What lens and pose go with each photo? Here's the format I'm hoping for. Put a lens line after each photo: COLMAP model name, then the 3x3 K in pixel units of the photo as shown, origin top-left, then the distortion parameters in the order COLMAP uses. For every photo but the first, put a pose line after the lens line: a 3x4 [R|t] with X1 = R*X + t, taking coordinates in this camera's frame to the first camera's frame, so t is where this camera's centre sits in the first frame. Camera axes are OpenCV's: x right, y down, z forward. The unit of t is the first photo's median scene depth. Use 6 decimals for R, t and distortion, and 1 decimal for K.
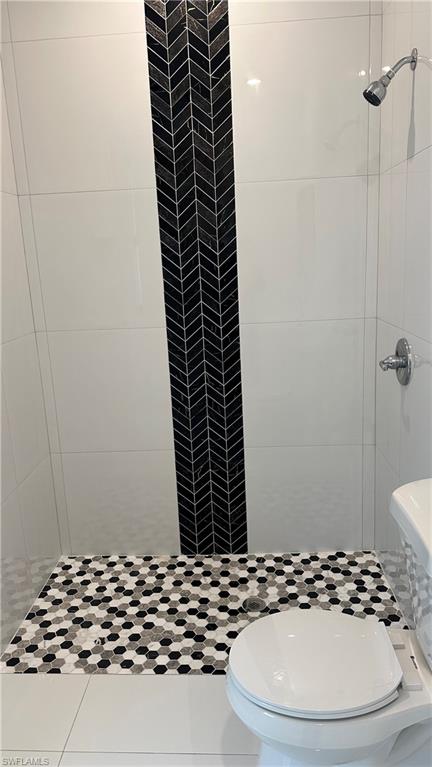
lens RADIAL K [[539.1, 0, 216.0], [0, 539.1, 383.5], [0, 0, 1]] dist [0.083235, -0.208184]
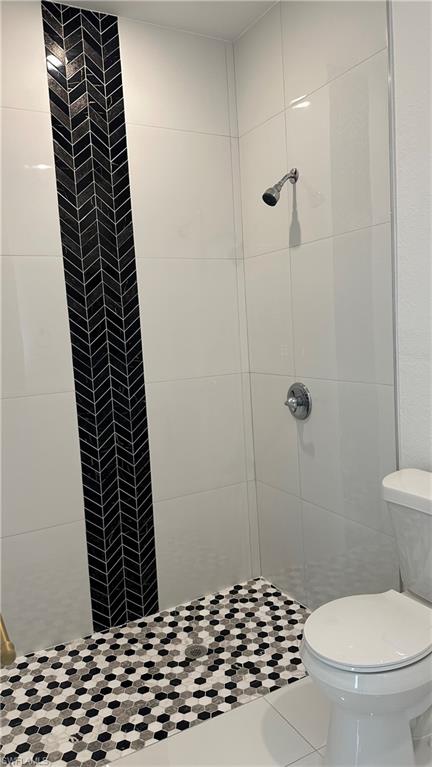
lens RADIAL K [[542.7, 0, 216.0], [0, 542.7, 383.5], [0, 0, 1]] dist [0.004657, -0.032854]
pose [[0.842782, -0.052697, 0.535670, -0.407442], [0.137047, 0.983406, -0.118876, 0.035221], [-0.520516, 0.173598, 0.836018, 0.035527]]
